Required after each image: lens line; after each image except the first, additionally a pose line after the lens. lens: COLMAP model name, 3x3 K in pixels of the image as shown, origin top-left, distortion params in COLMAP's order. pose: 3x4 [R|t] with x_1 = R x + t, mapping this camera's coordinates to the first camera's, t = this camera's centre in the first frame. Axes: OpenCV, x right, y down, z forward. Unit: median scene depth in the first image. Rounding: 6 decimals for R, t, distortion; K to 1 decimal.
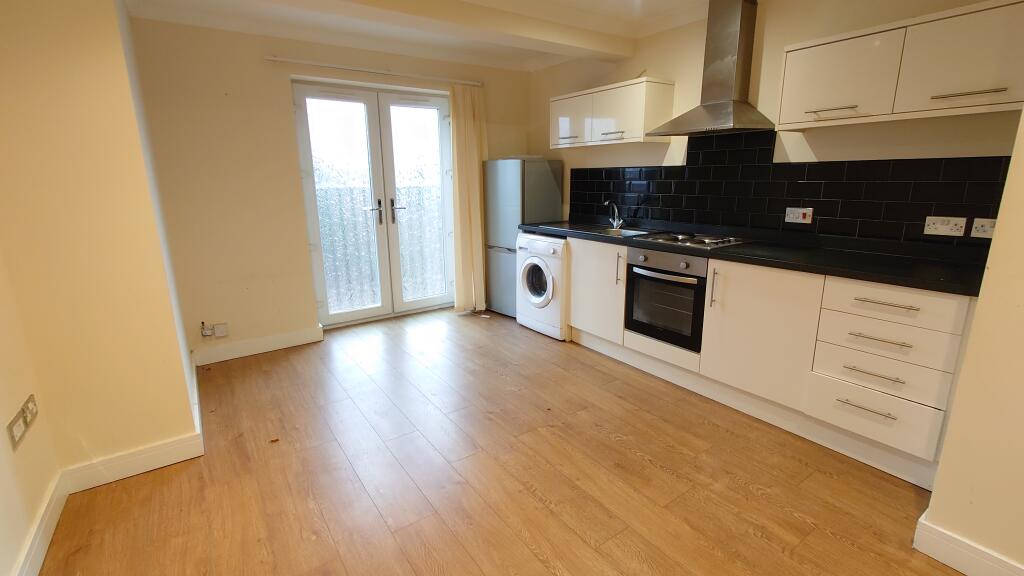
lens RADIAL K [[458.5, 0, 515.6], [0, 458.5, 283.3], [0, 0, 1]] dist [0.001142, -0.000298]
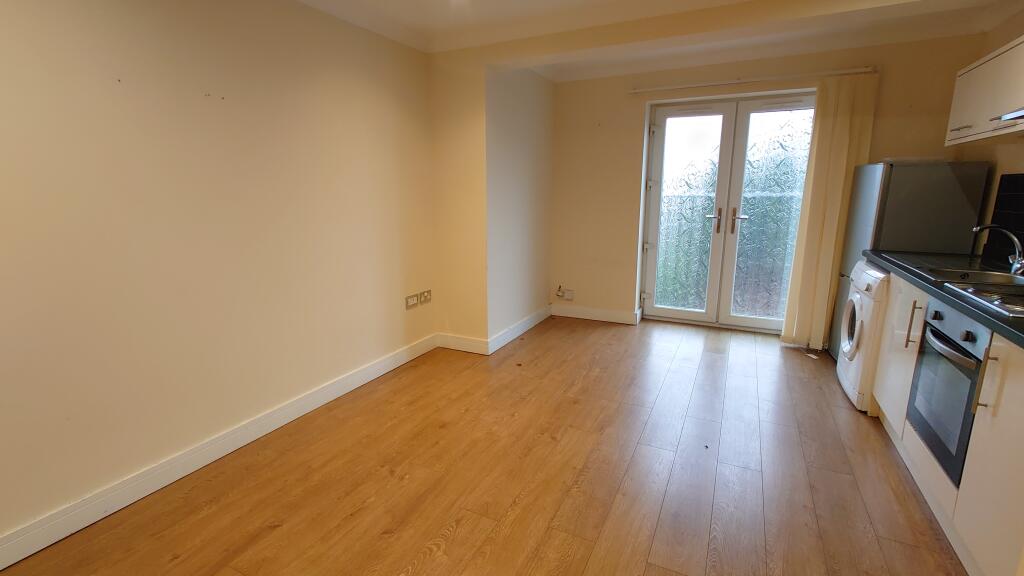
lens RADIAL K [[458.5, 0, 513.3], [0, 458.5, 288.0], [0, 0, 1]] dist [0.001142, -0.000298]
pose [[0.470288, 0.194982, -0.860704, 0.400017], [-0.202425, 0.973118, 0.109844, -0.031641], [0.858984, 0.122570, 0.497115, 0.130203]]
